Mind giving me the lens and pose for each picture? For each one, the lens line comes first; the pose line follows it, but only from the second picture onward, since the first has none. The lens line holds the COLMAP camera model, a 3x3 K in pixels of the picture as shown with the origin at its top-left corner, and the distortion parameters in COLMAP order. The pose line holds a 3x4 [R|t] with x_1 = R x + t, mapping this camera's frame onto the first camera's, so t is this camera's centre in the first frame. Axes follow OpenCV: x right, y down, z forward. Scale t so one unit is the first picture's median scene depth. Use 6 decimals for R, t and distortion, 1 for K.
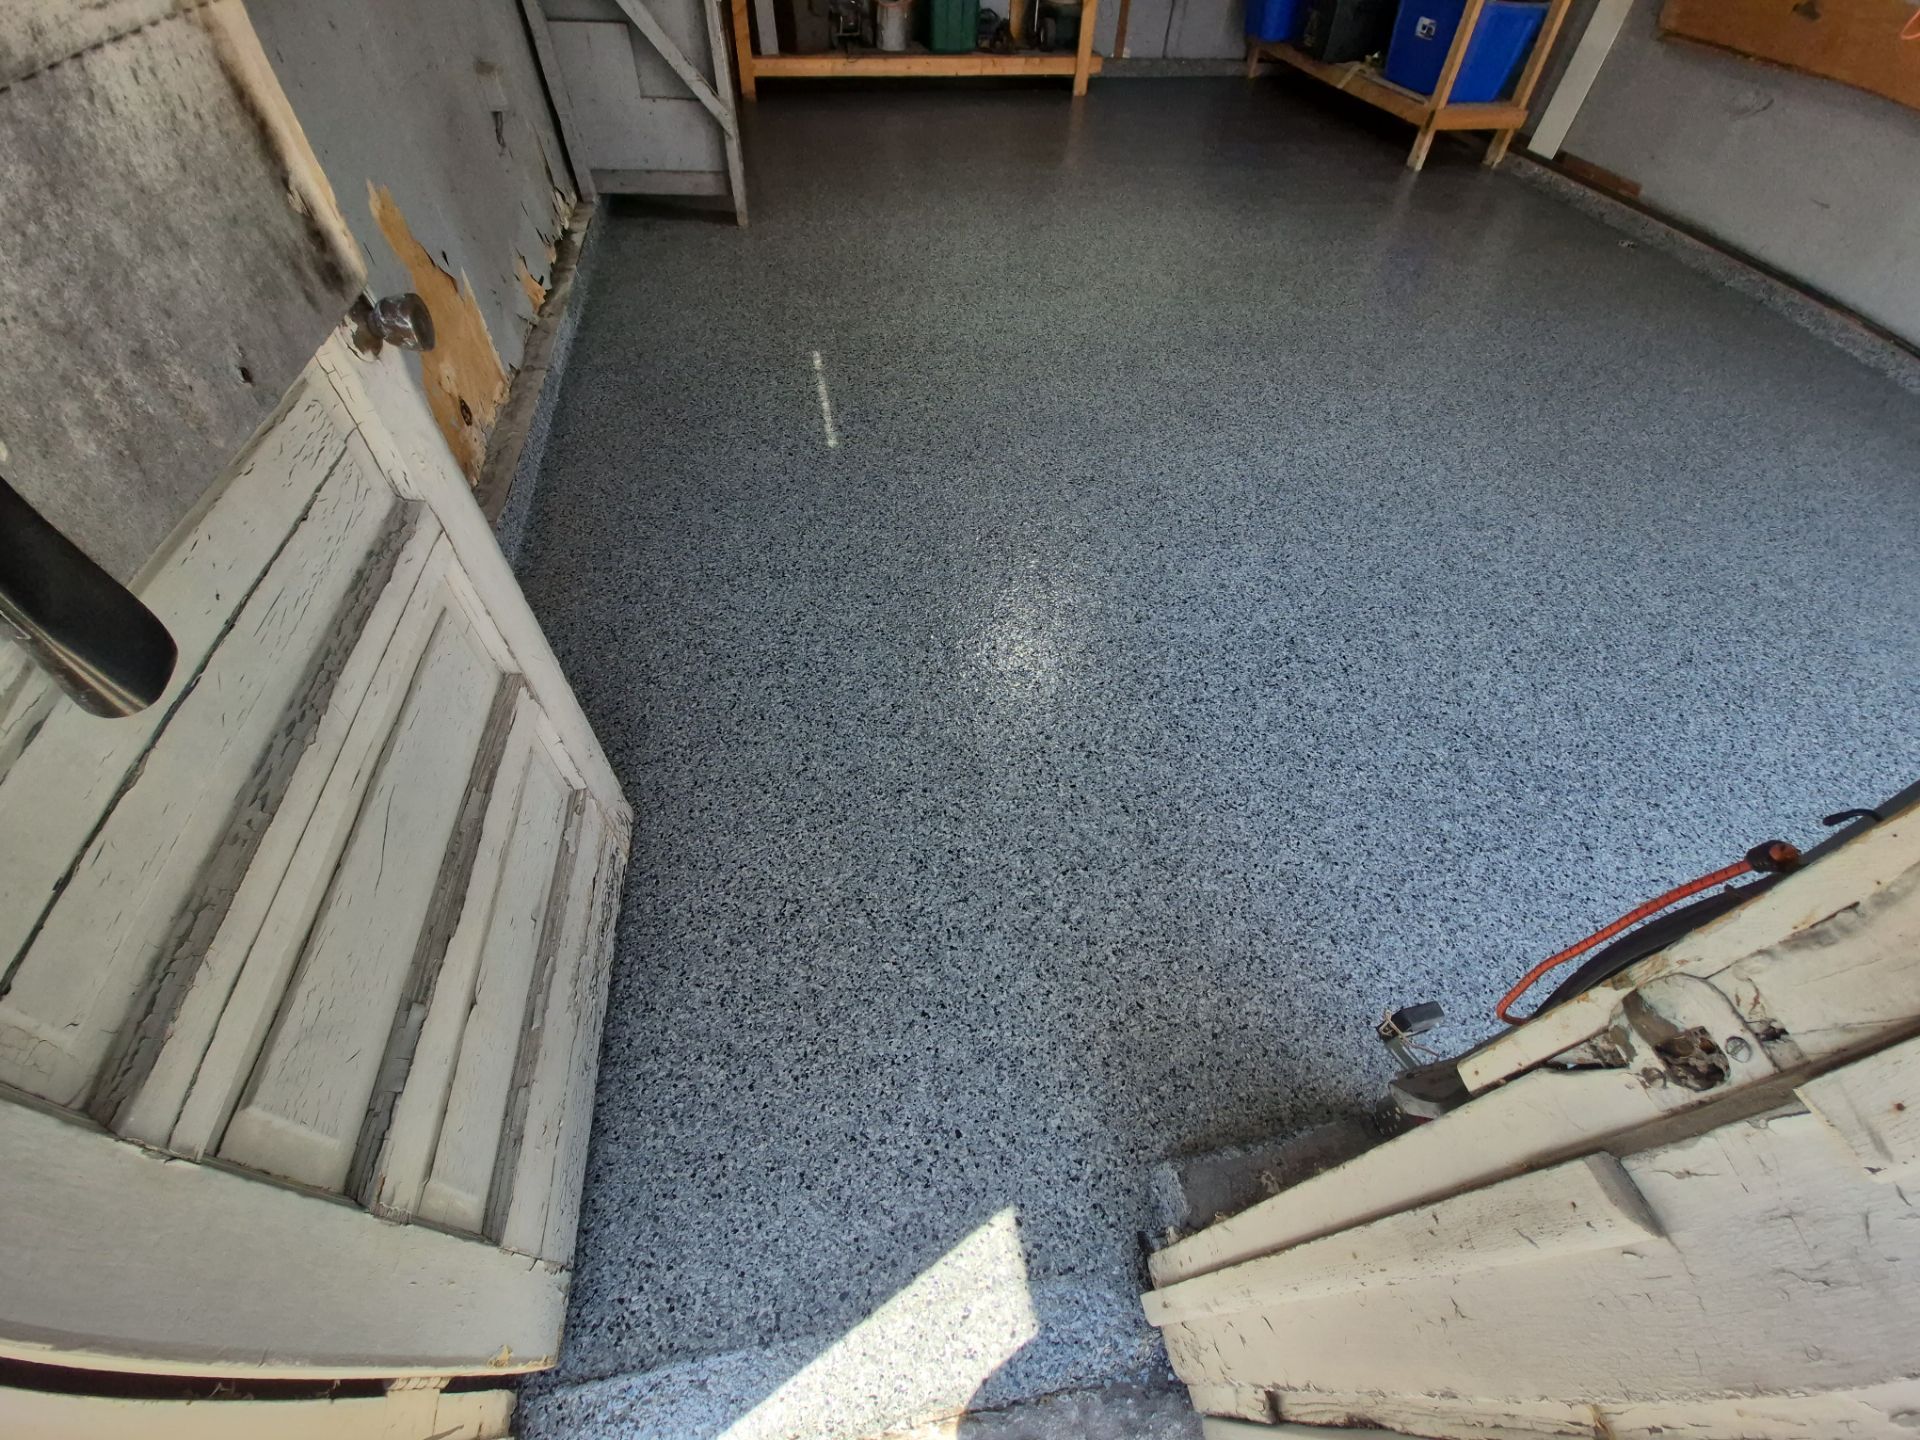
lens RADIAL K [[719.1, 0, 958.6], [0, 719.1, 747.4], [0, 0, 1]] dist [0.005692, -0.010557]
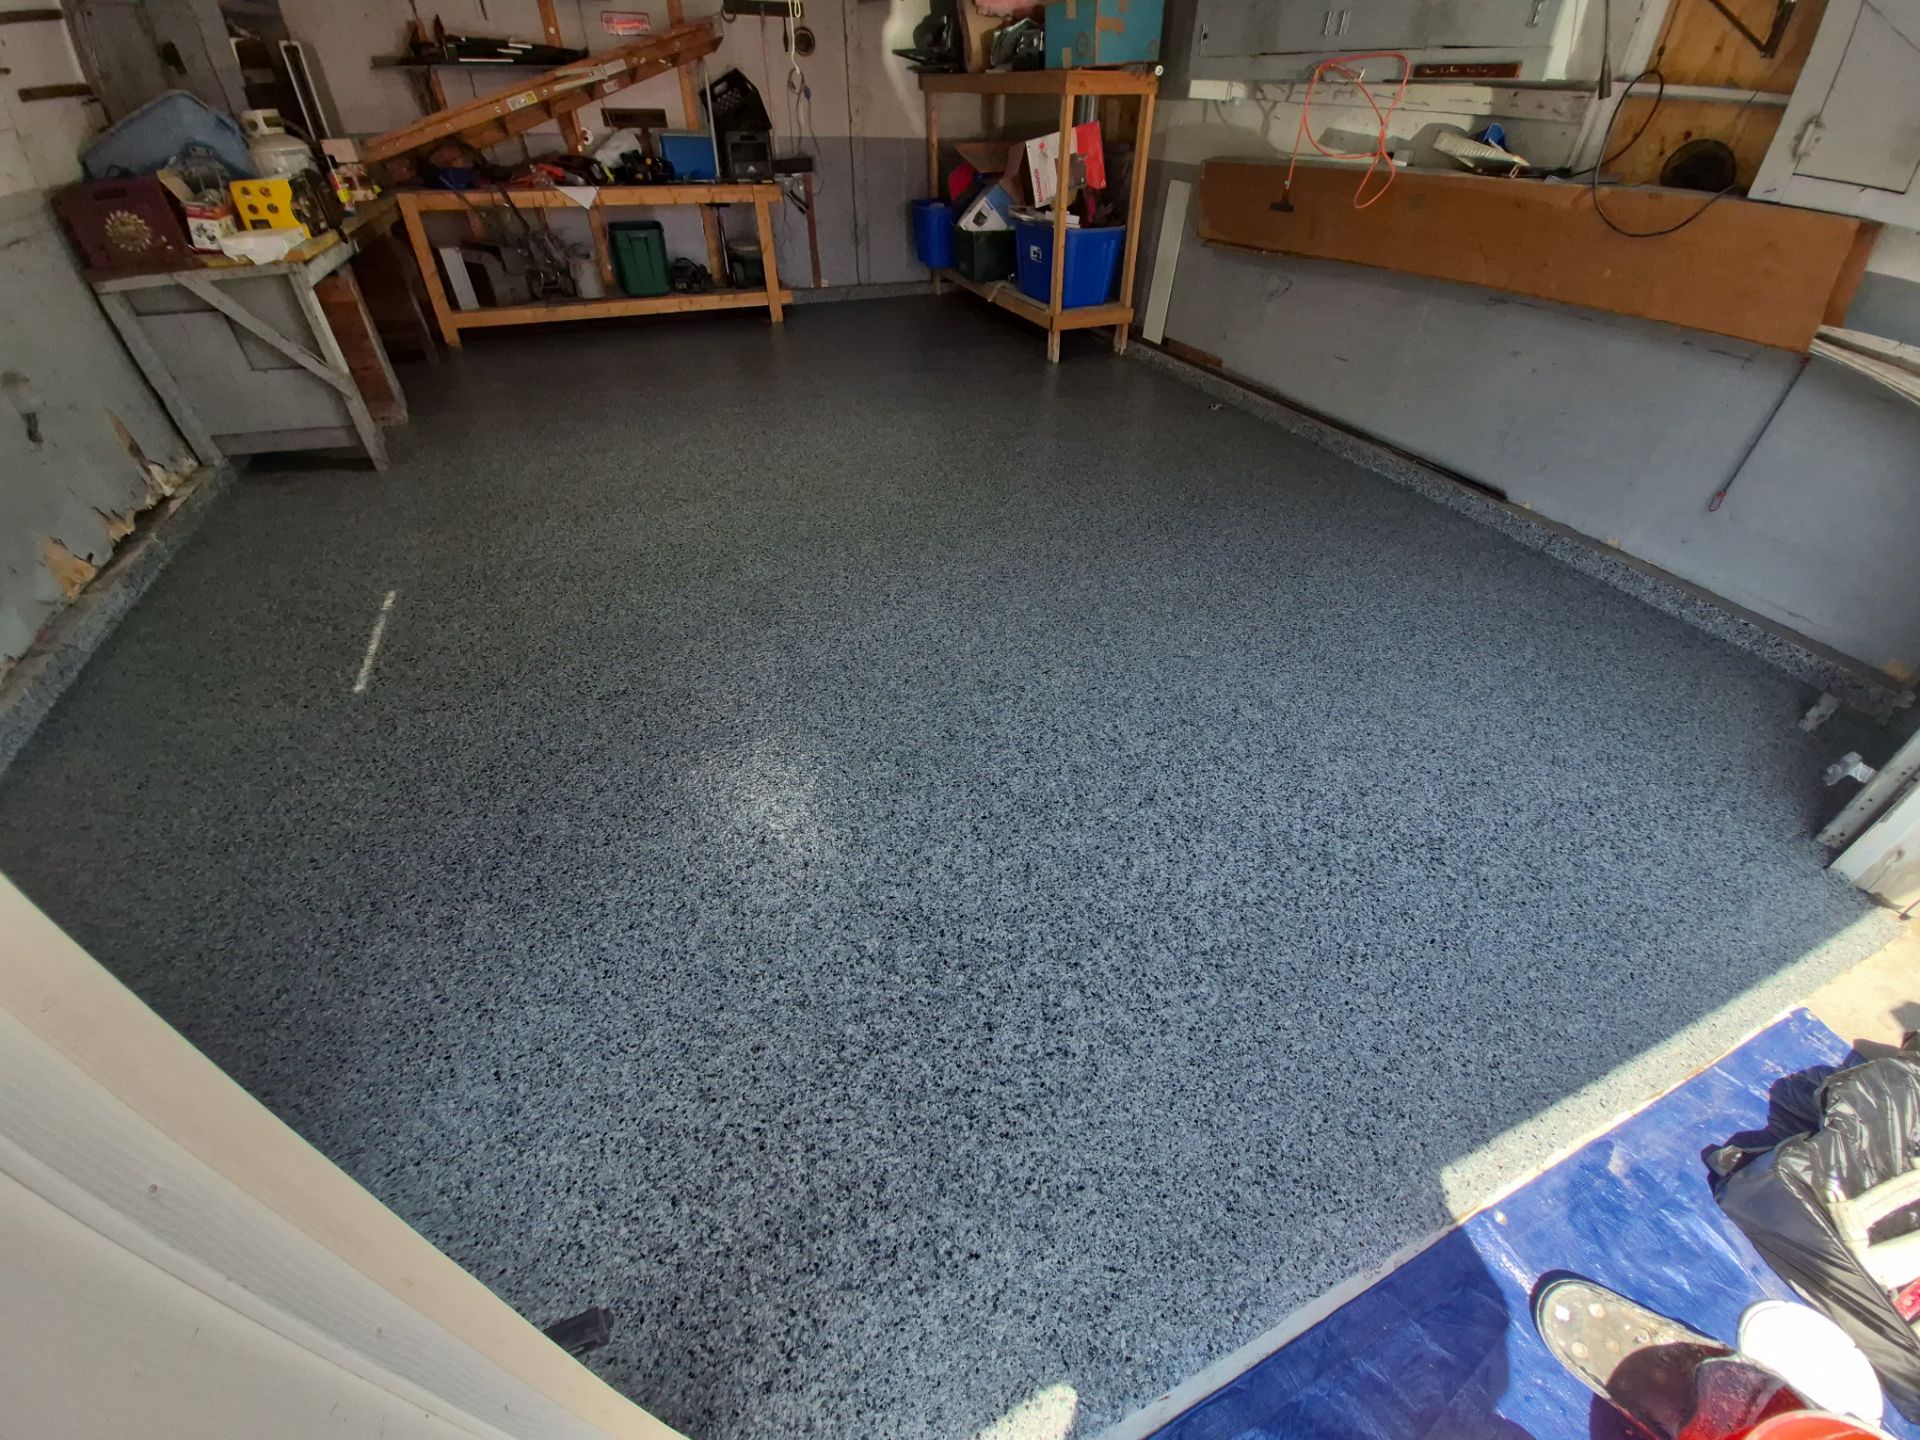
lens RADIAL K [[750.4, 0, 961.2], [0, 750.4, 718.7], [0, 0, 1]] dist [0.001436, -0.011204]
pose [[0.982136, -0.134849, 0.131247, 0.707380], [0.160402, 0.964624, -0.209215, -0.056363], [-0.098391, 0.226530, 0.969022, -0.081728]]
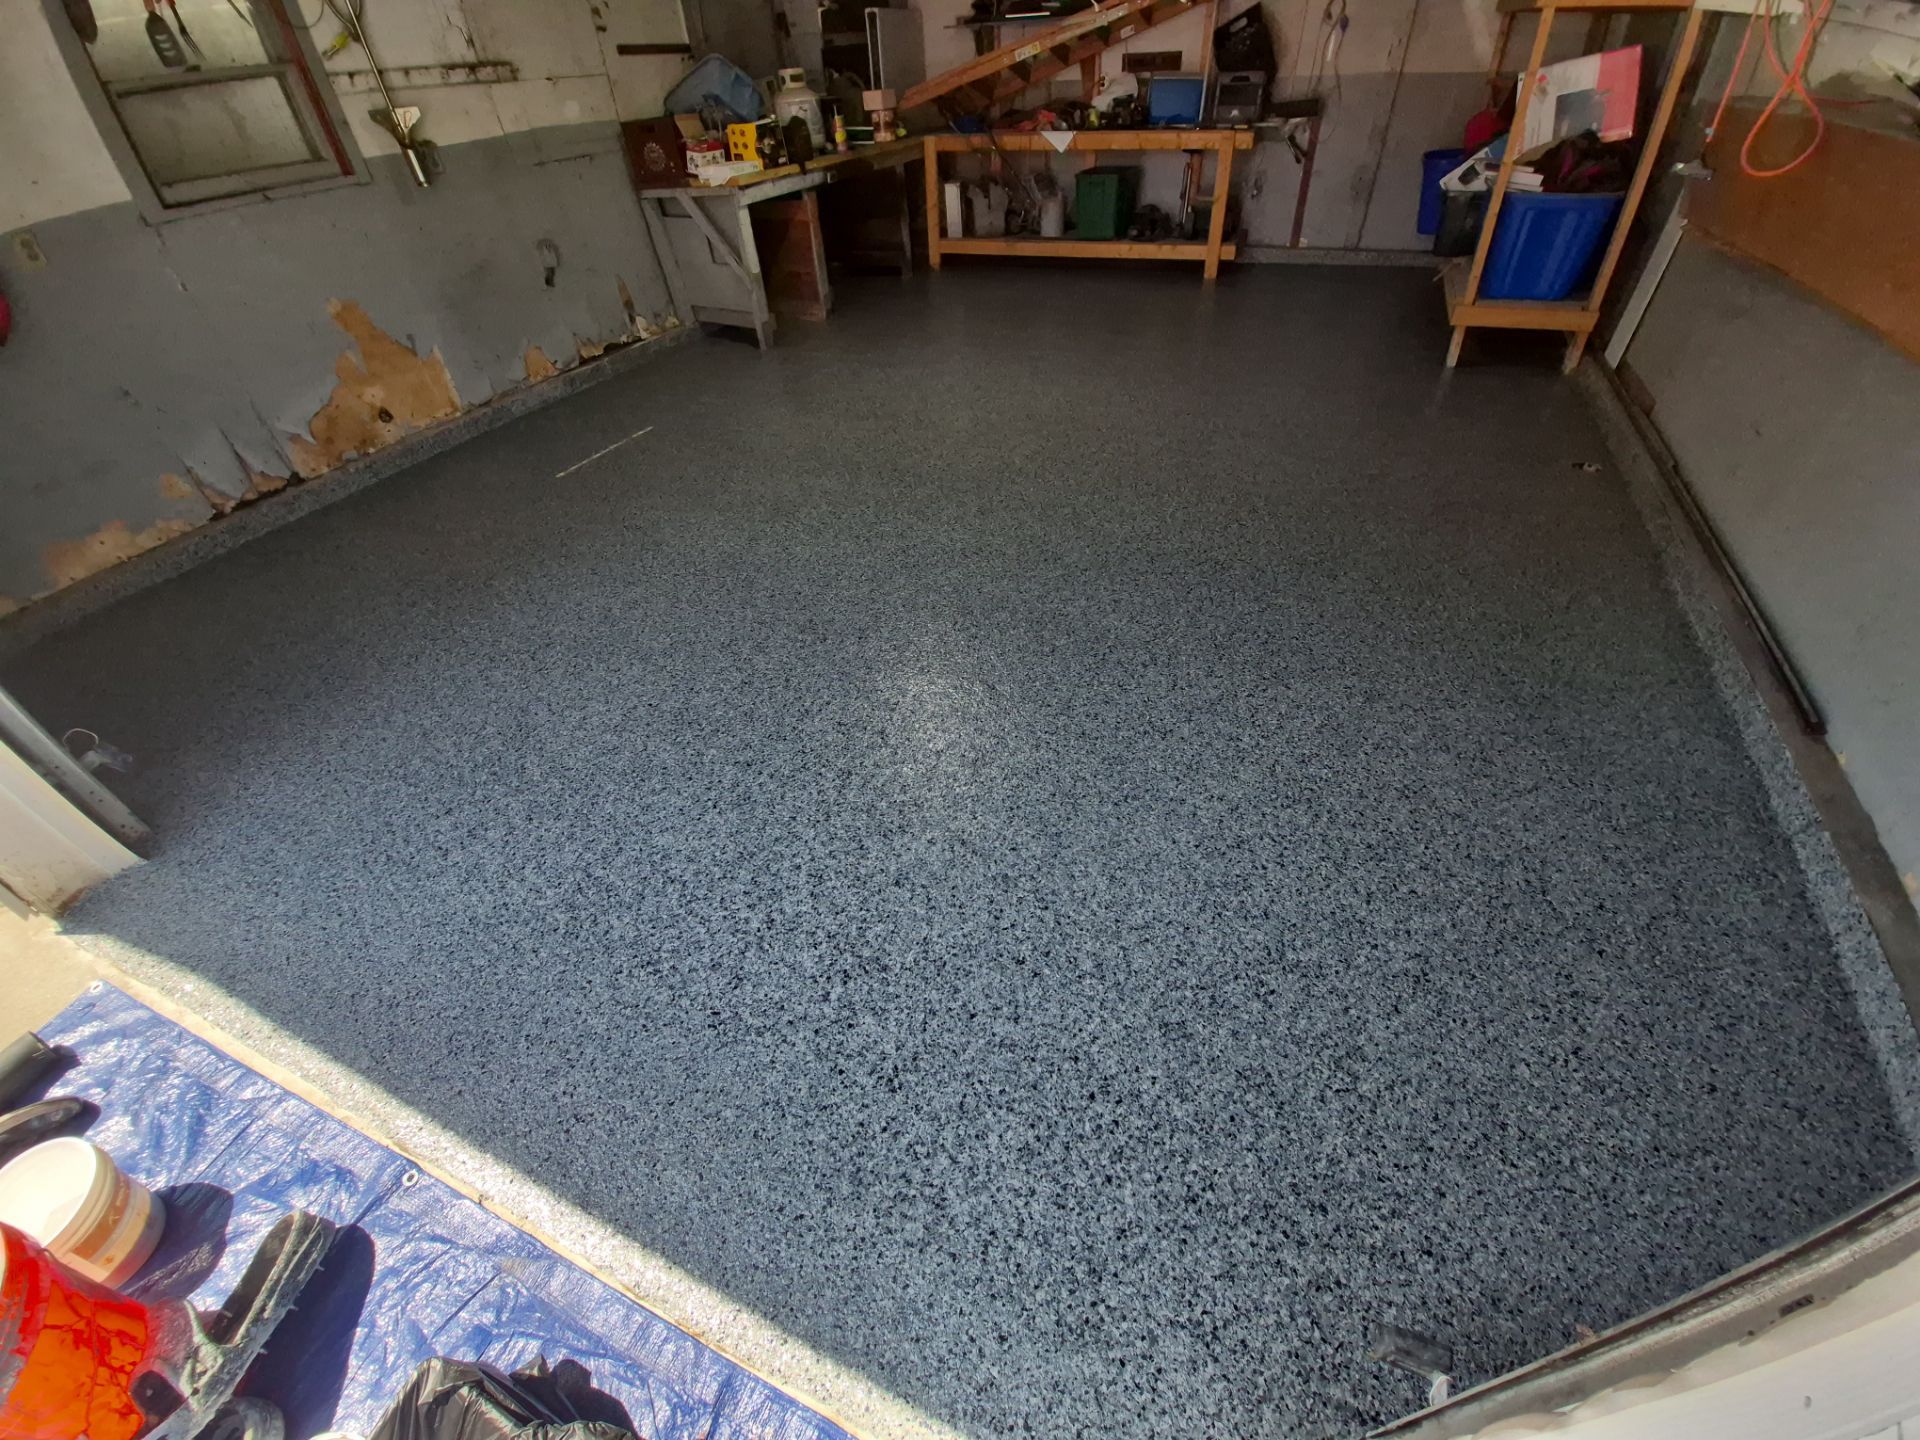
lens RADIAL K [[749.2, 0, 962.8], [0, 749.2, 720.3], [0, 0, 1]] dist [0.000494, -0.010816]
pose [[0.816147, 0.323410, -0.478863, 2.045519], [-0.406614, 0.910242, -0.078258, -0.254596], [0.410572, 0.258582, 0.874394, 0.166759]]
